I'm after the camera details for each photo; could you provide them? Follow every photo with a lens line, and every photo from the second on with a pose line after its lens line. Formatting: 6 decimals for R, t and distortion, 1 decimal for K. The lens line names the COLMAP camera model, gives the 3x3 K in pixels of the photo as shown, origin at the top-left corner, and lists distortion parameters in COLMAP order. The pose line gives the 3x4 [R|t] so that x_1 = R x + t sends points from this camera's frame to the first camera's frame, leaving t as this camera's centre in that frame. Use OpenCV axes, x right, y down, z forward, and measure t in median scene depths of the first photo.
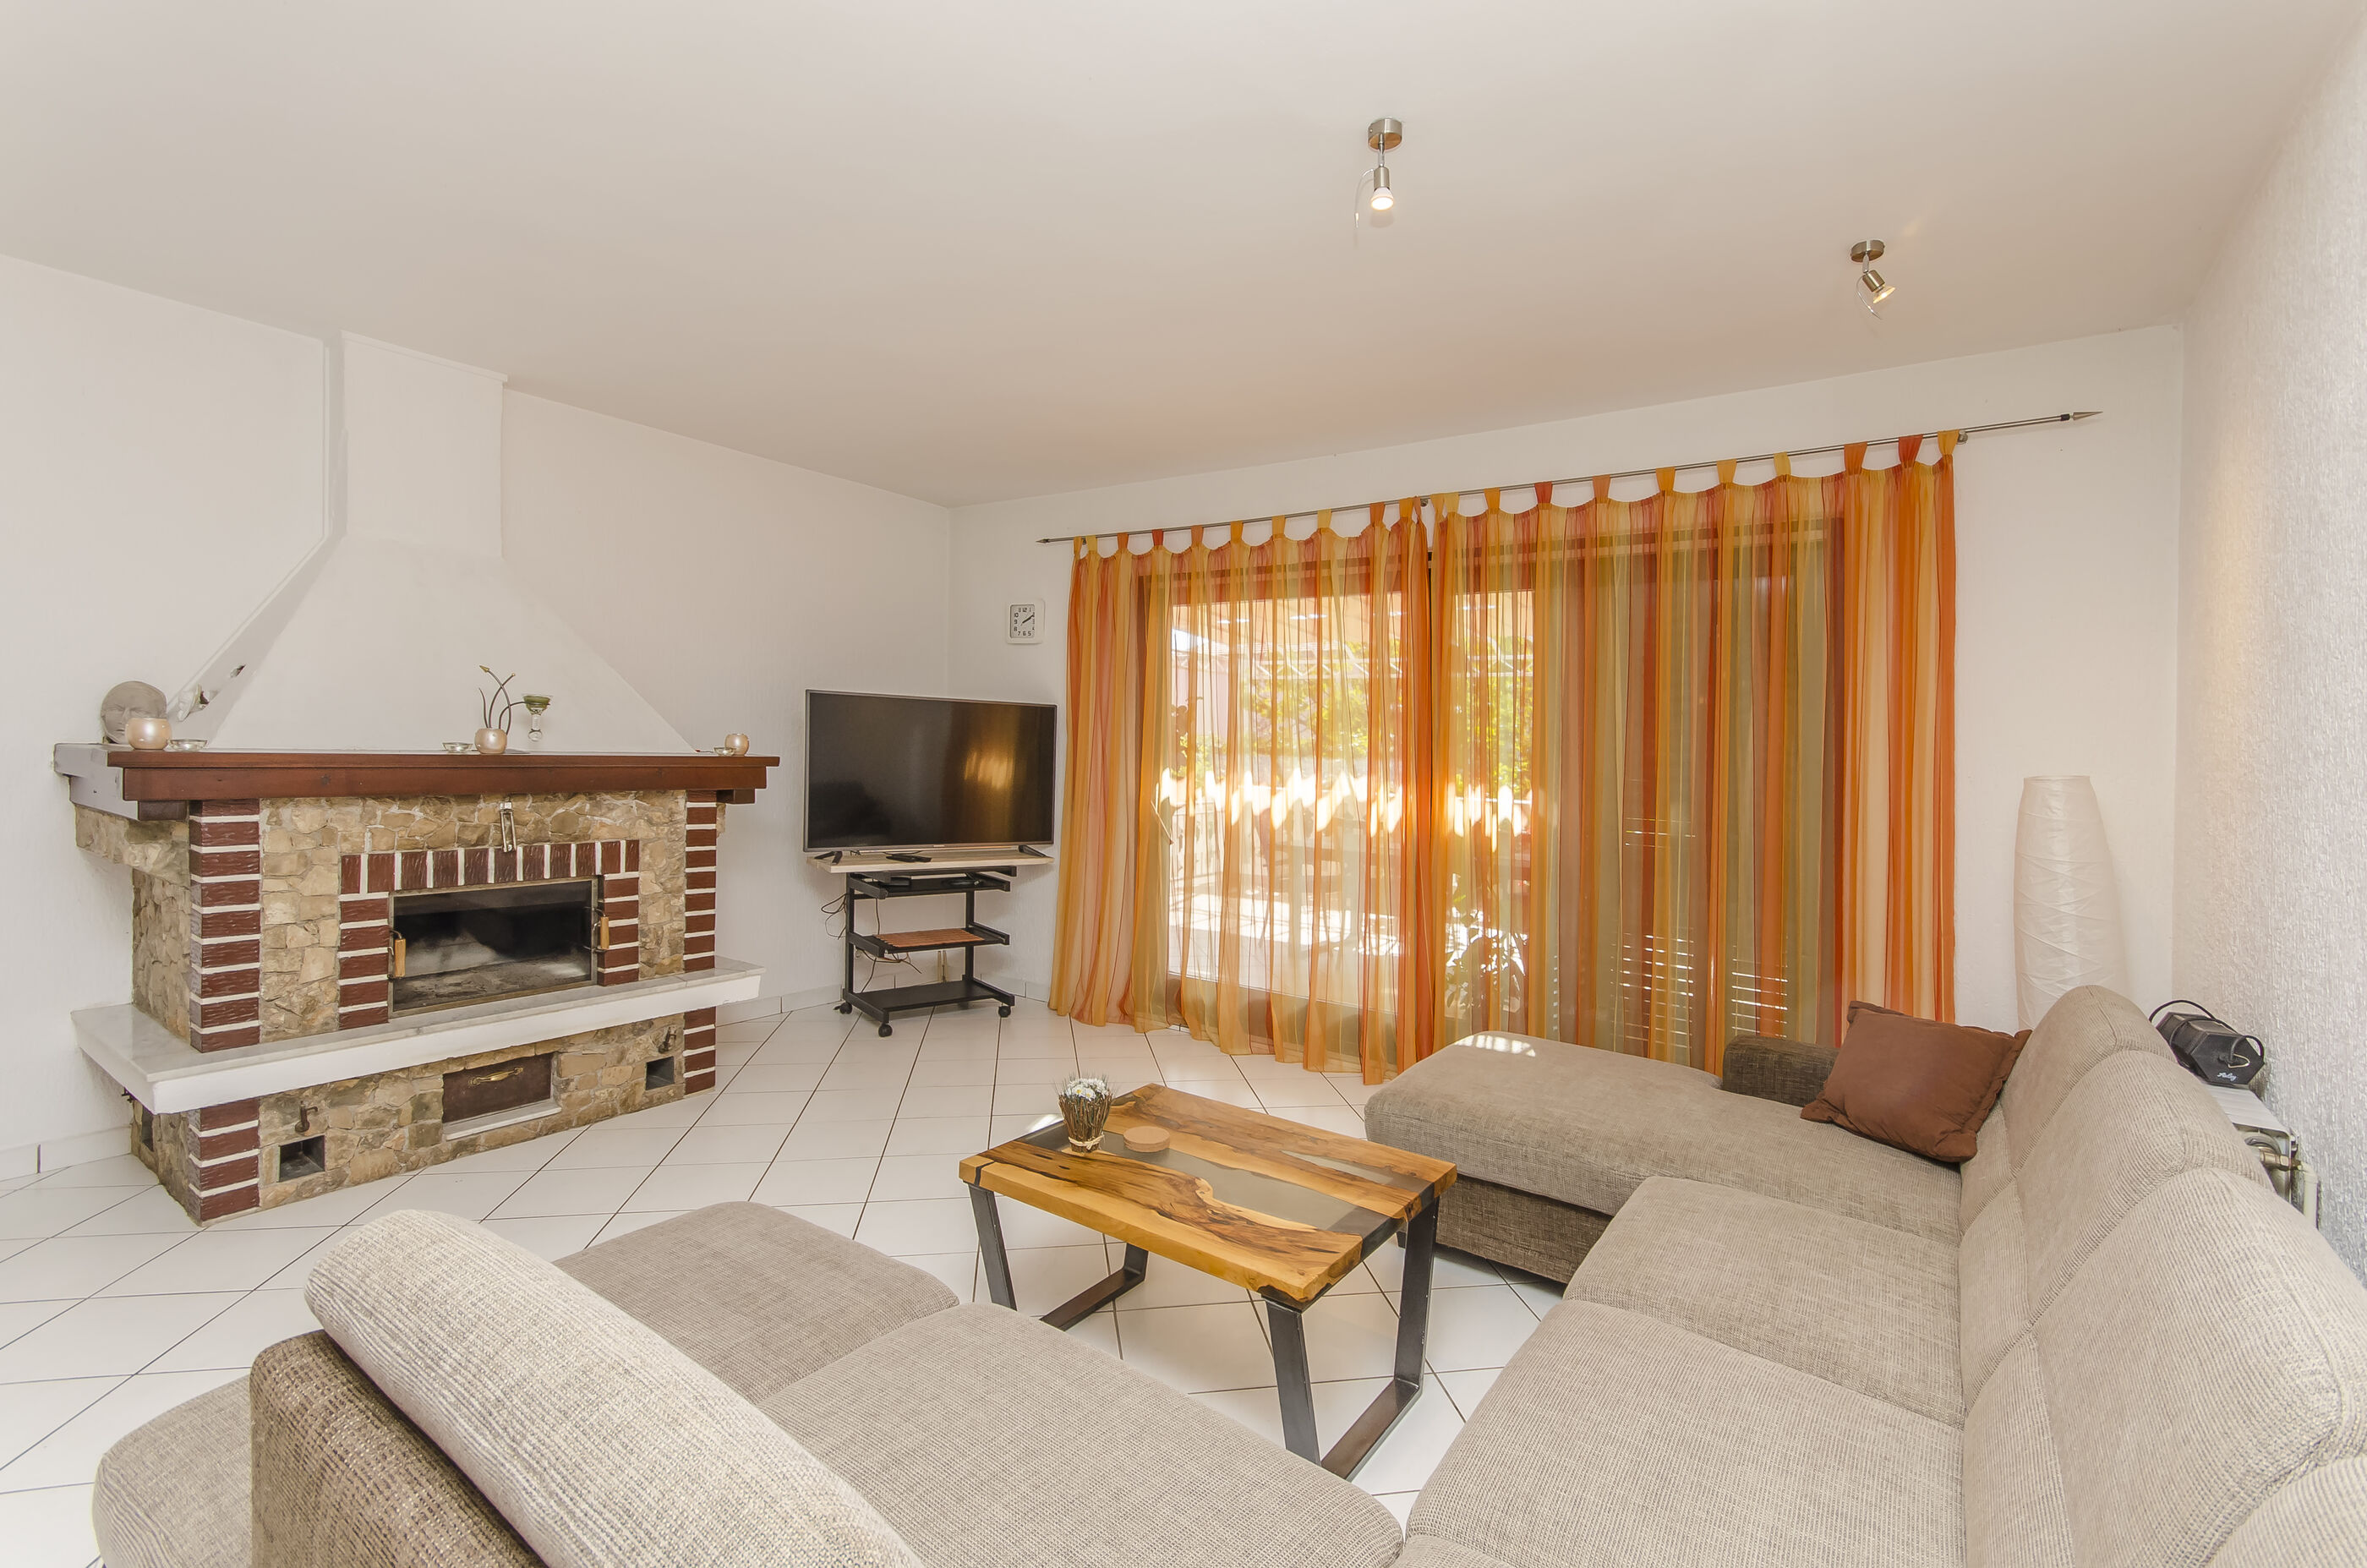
lens RADIAL K [[1043.9, 0, 1214.1], [0, 1043.9, 798.6], [0, 0, 1]] dist [0.015318, -0.003911]
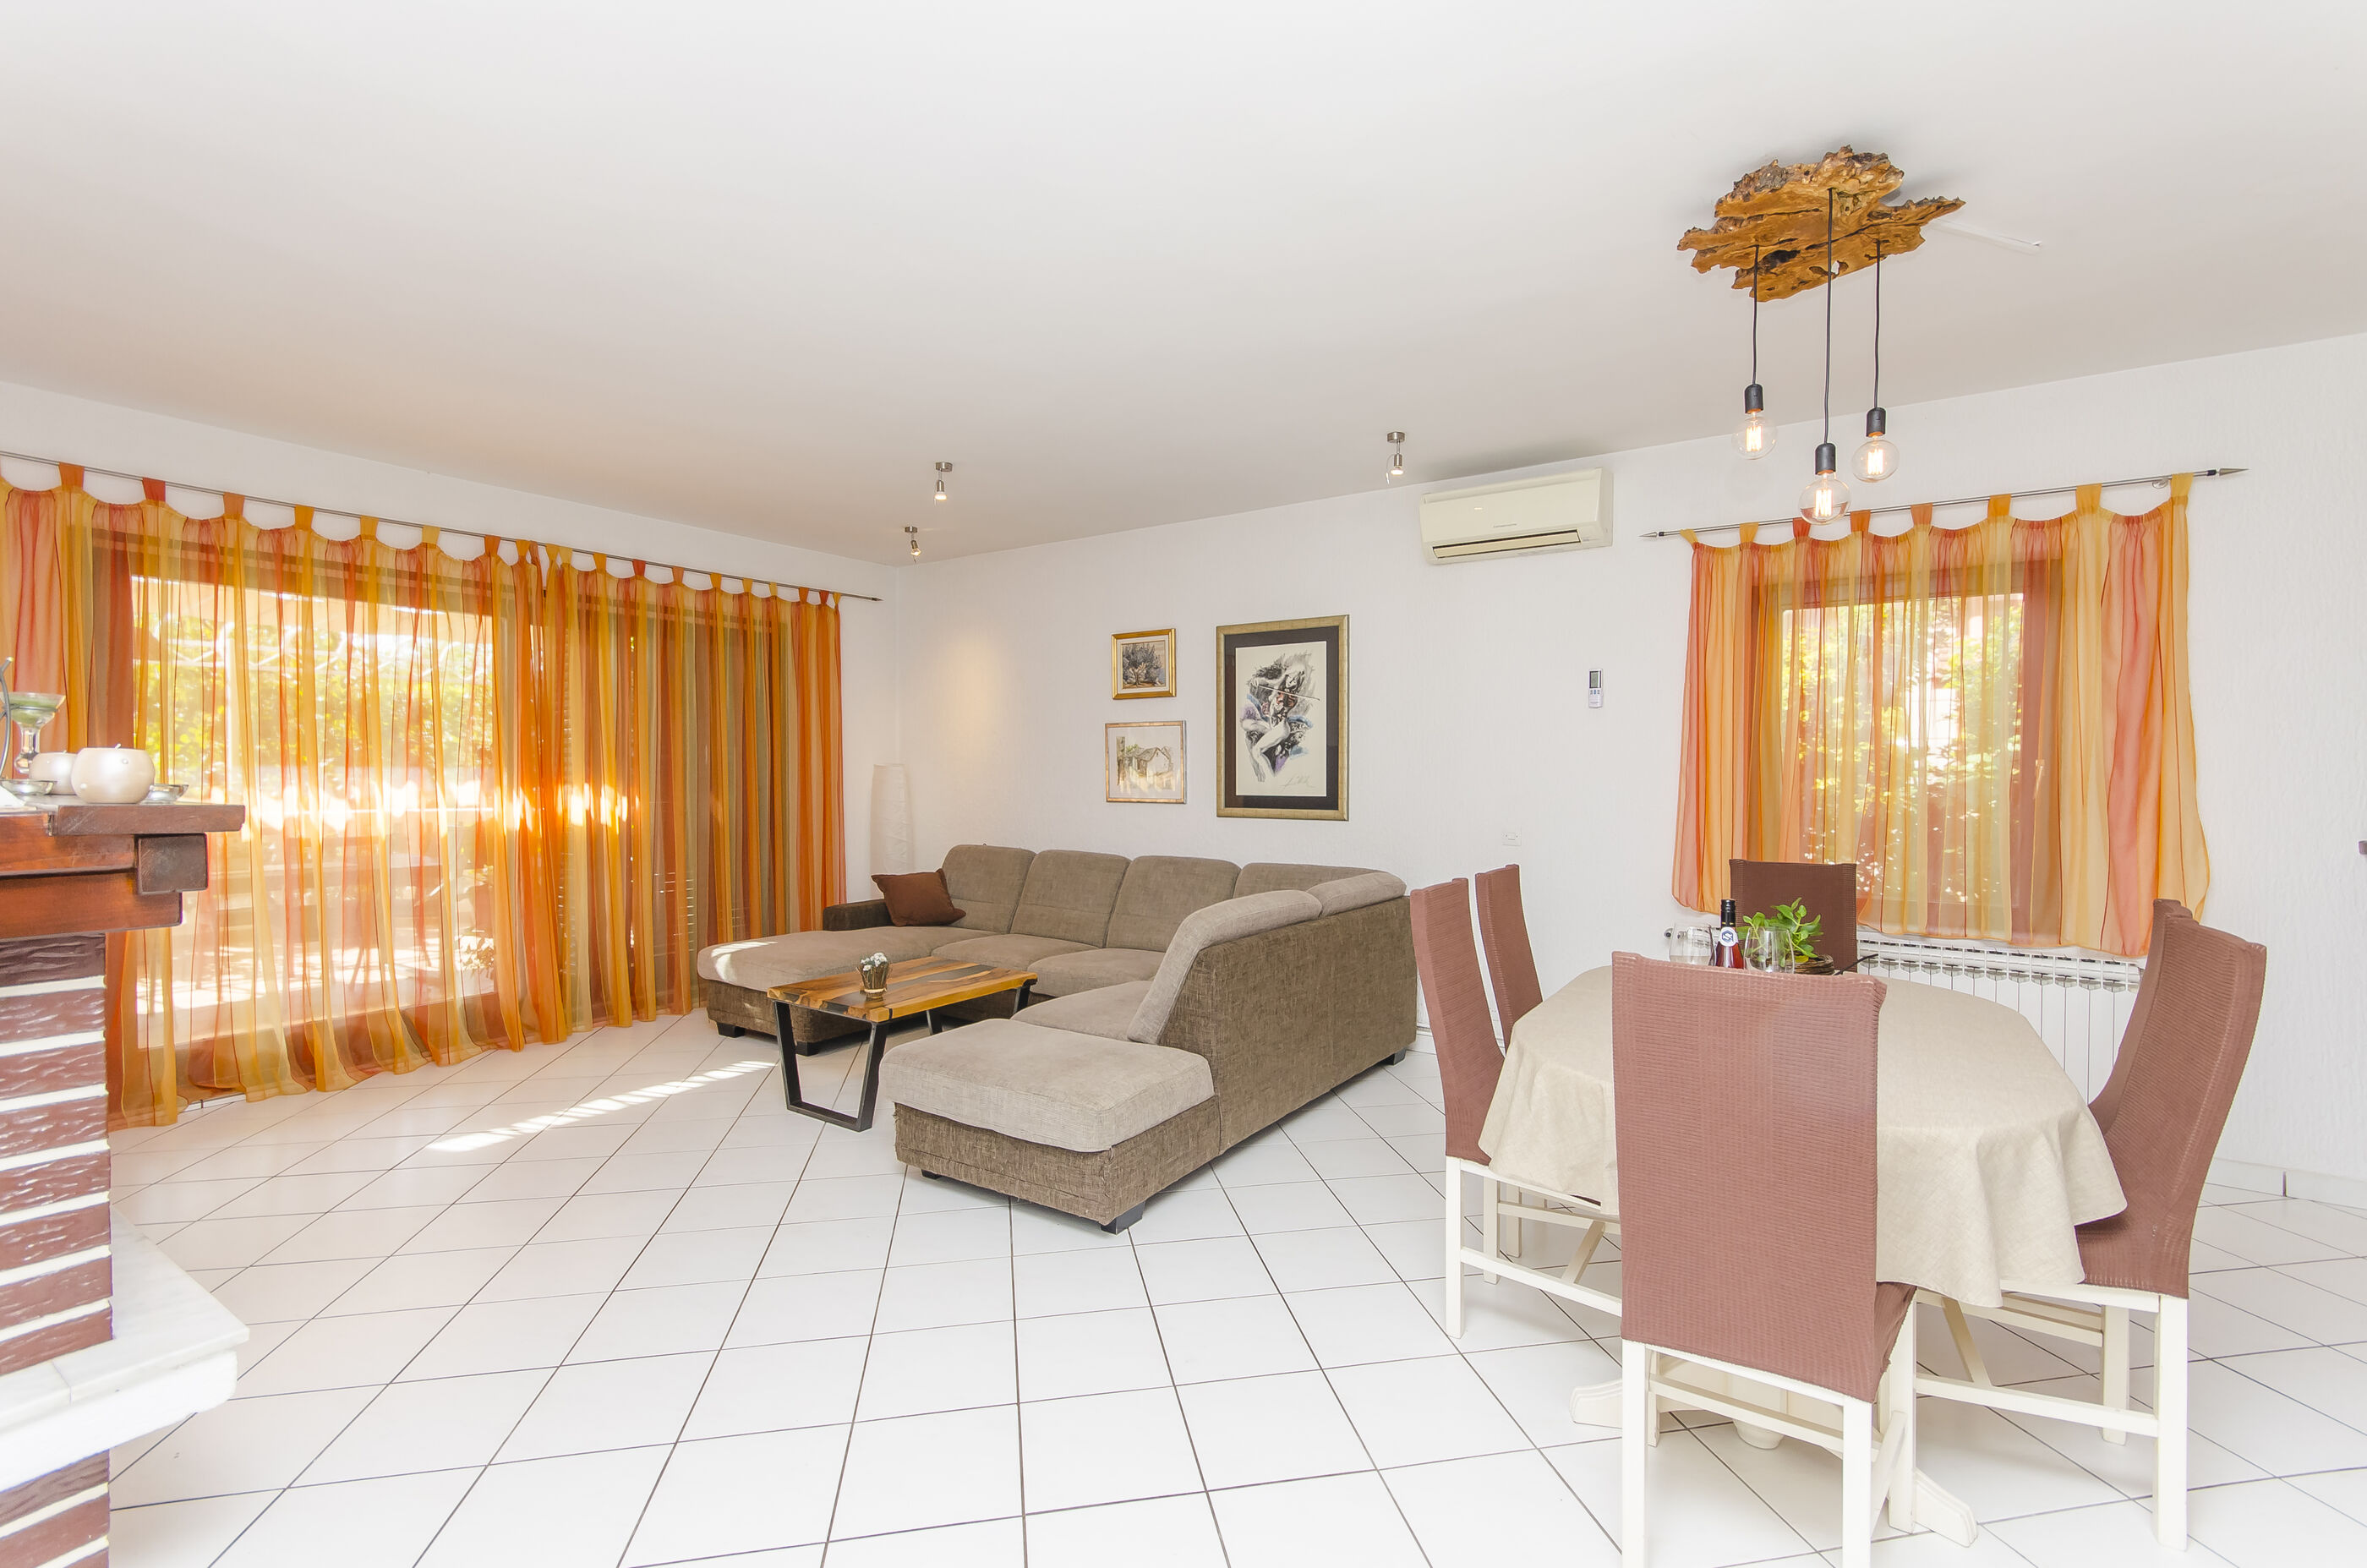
lens RADIAL K [[1043.9, 0, 1179.7], [0, 1043.9, 789.4], [0, 0, 1]] dist [0.015318, -0.003911]
pose [[-0.023940, -0.040833, 0.998879, -1.100568], [0.064824, 0.996999, 0.042310, -0.014195], [-0.997610, 0.065764, -0.021221, 0.343682]]
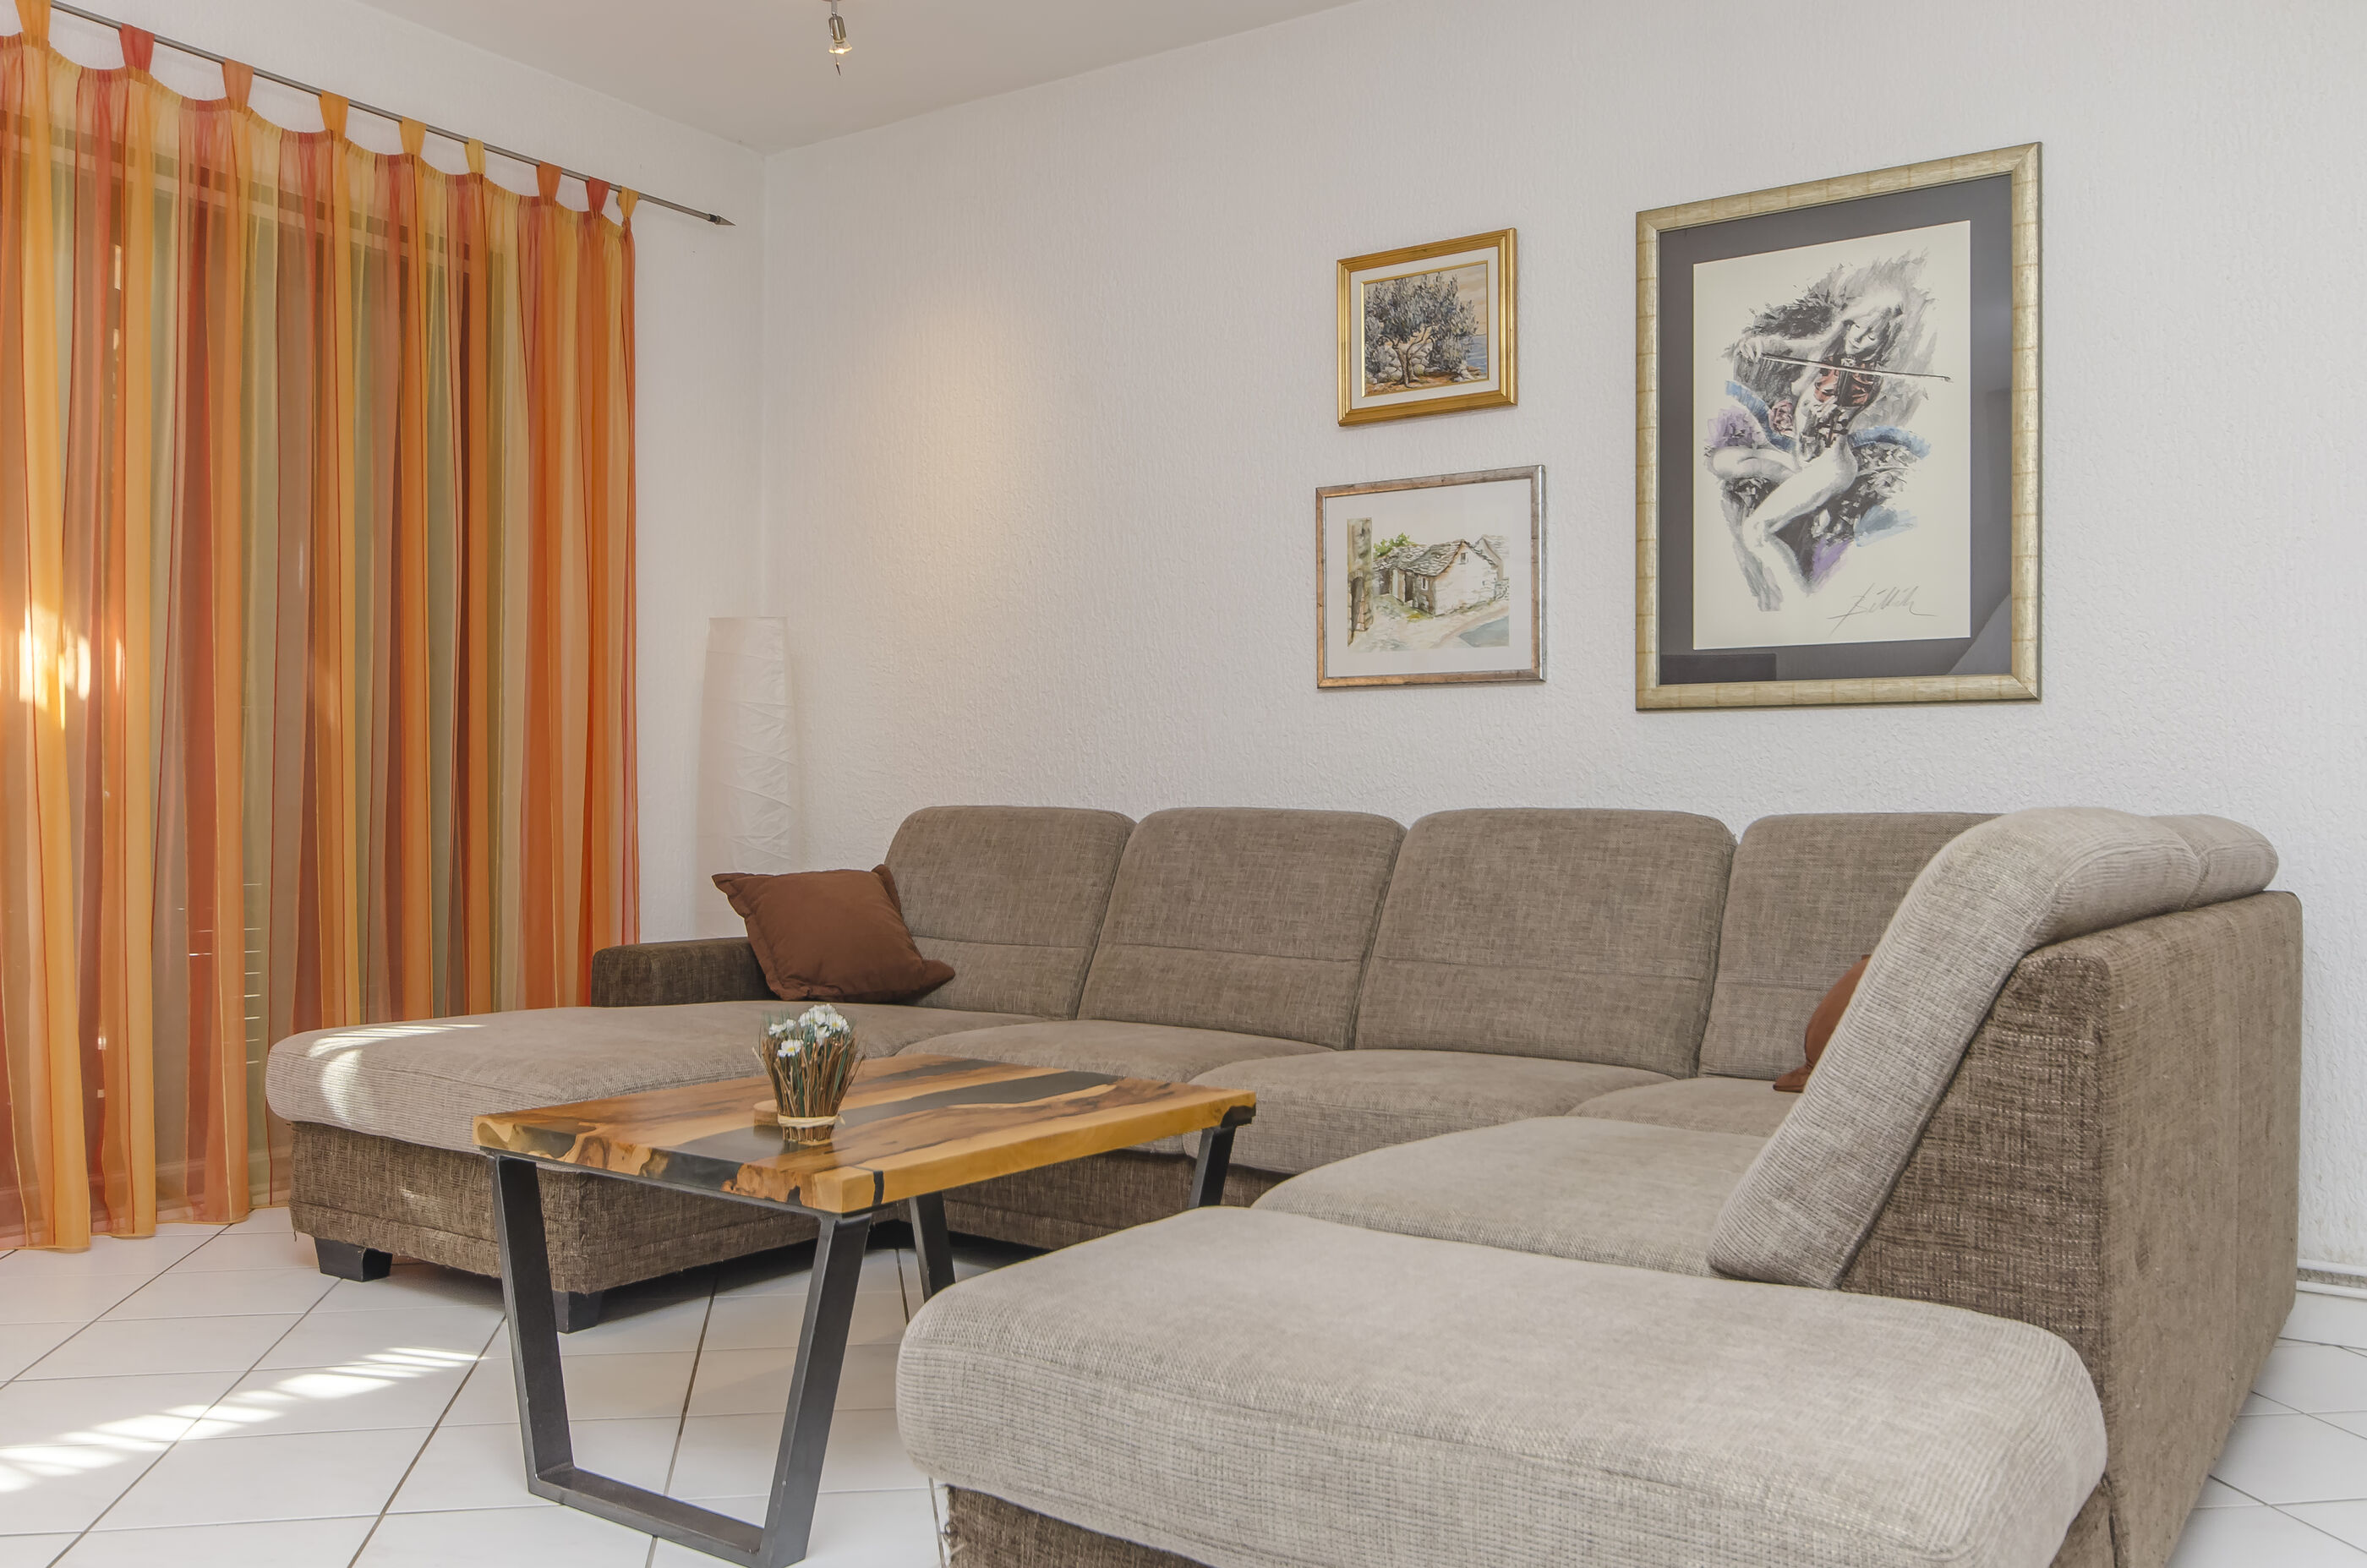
lens RADIAL K [[1973.5, 0, 1184.7], [0, 1973.5, 792.3], [0, 0, 1]] dist [-0.006333, 0.003998]
pose [[-0.022296, -0.011828, 0.999681, -0.700256], [0.058446, 0.998204, 0.013114, 0.100826], [-0.998042, 0.058720, -0.021565, 0.521865]]
